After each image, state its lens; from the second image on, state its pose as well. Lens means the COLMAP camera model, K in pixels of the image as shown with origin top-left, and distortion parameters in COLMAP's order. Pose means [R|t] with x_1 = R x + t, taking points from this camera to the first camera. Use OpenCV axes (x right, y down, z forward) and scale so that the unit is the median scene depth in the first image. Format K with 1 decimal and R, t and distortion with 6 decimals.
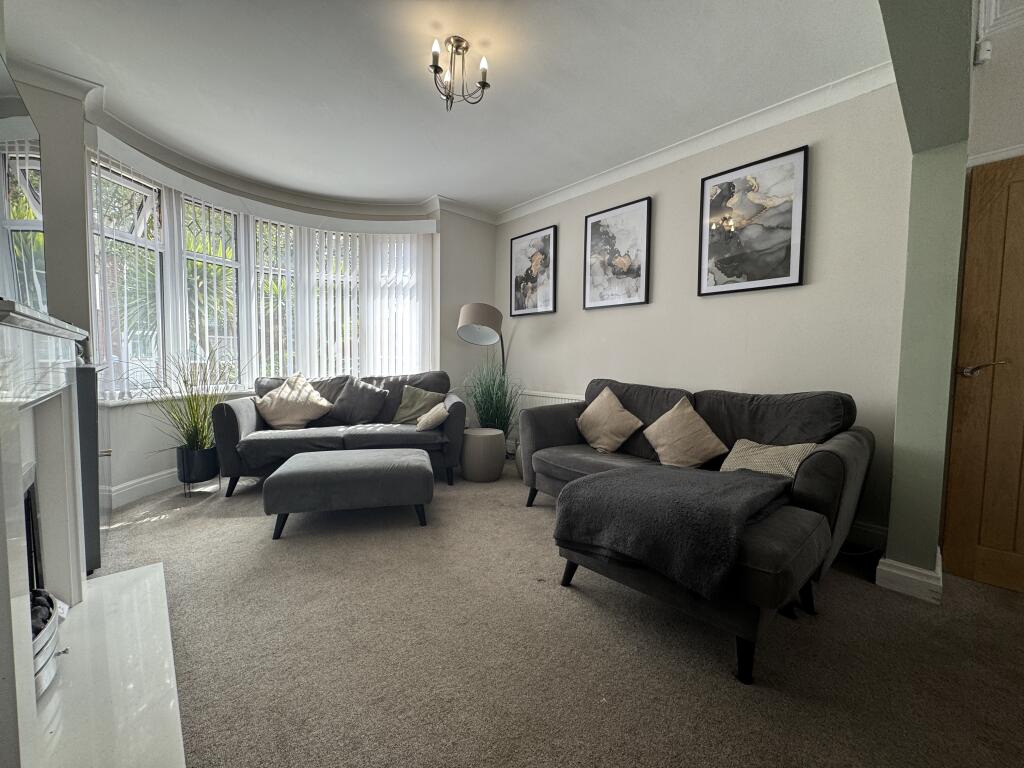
lens RADIAL K [[408.7, 0, 511.1], [0, 408.7, 385.1], [0, 0, 1]] dist [-0.002124, 0.000104]
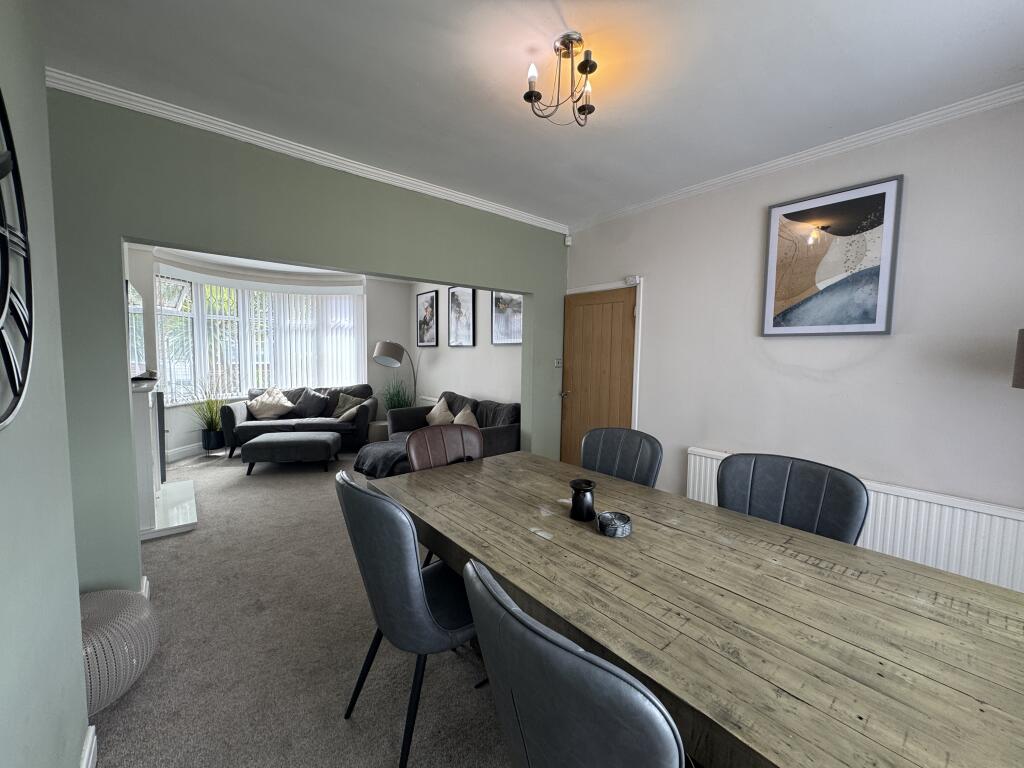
lens RADIAL K [[408.7, 0, 511.7], [0, 408.7, 385.7], [0, 0, 1]] dist [-0.002124, 0.000104]
pose [[0.998517, 0.003659, -0.054315, 0.610339], [-0.002844, 0.999882, 0.015077, -0.069135], [0.054363, -0.014901, 0.998410, -0.681917]]
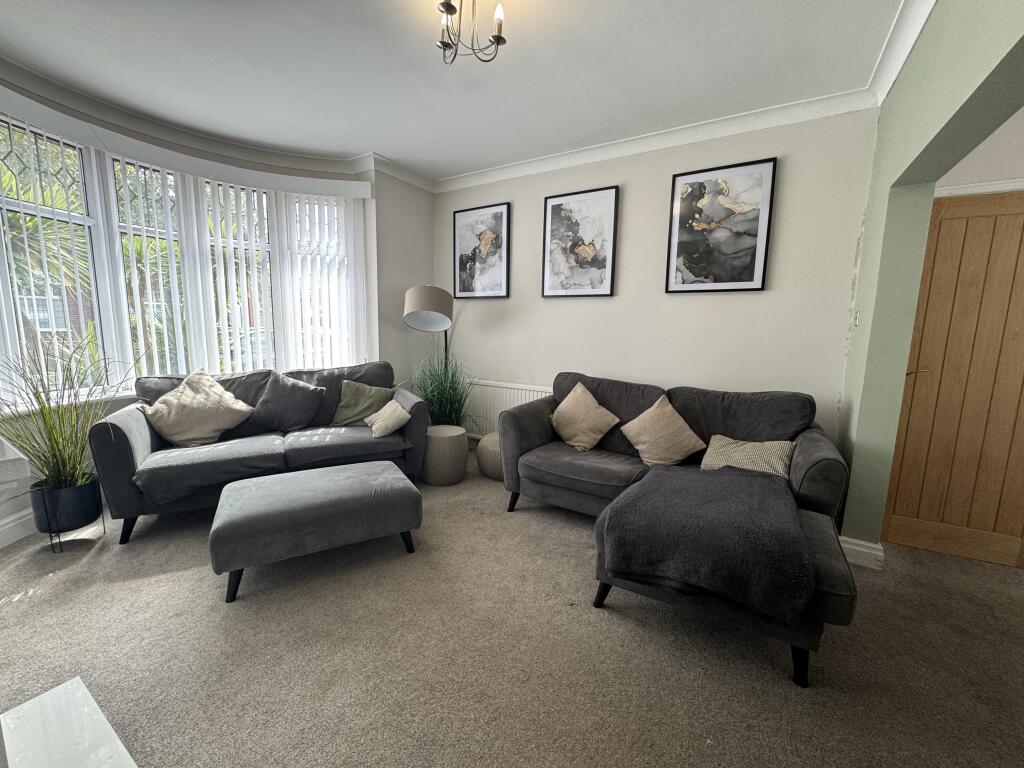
lens RADIAL K [[408.7, 0, 510.8], [0, 408.7, 384.9], [0, 0, 1]] dist [-0.002124, 0.000104]
pose [[0.961364, -0.031542, 0.273468, -0.195716], [0.007962, 0.996184, 0.086913, -0.076862], [-0.275166, -0.081378, 0.957946, 0.100139]]
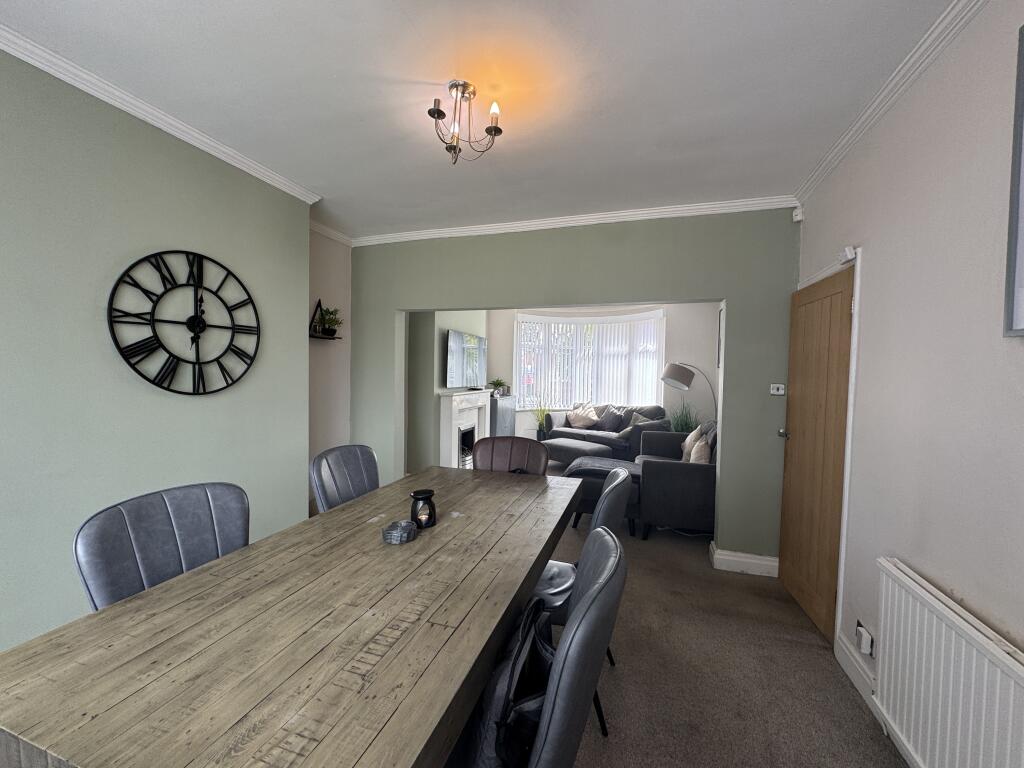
lens RADIAL K [[408.7, 0, 509.9], [0, 408.7, 385.8], [0, 0, 1]] dist [-0.002124, 0.000104]
pose [[0.488495, 0.028902, -0.872088, 1.195740], [-0.066054, 0.997808, -0.003931, -0.087262], [0.870063, 0.059525, 0.489334, -0.345702]]
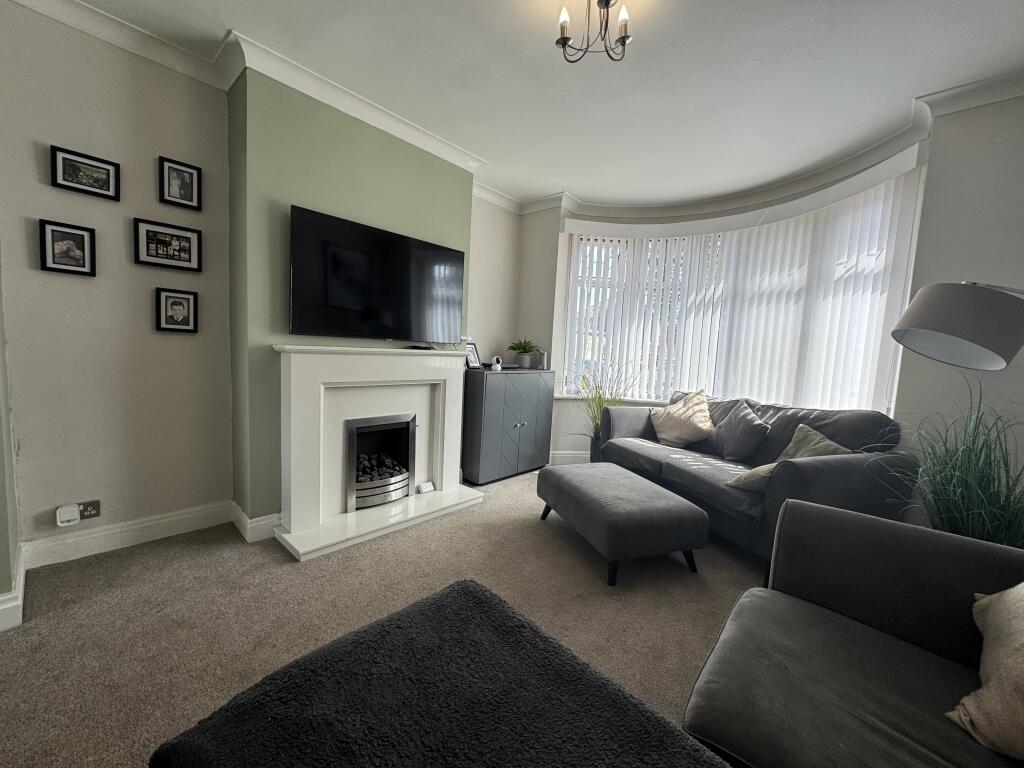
lens RADIAL K [[408.7, 0, 510.5], [0, 408.7, 384.4], [0, 0, 1]] dist [-0.002124, 0.000104]
pose [[0.102098, 0.080421, -0.991518, 0.448761], [-0.111030, 0.991420, 0.068980, -0.072483], [0.988559, 0.103046, 0.110151, 0.551851]]
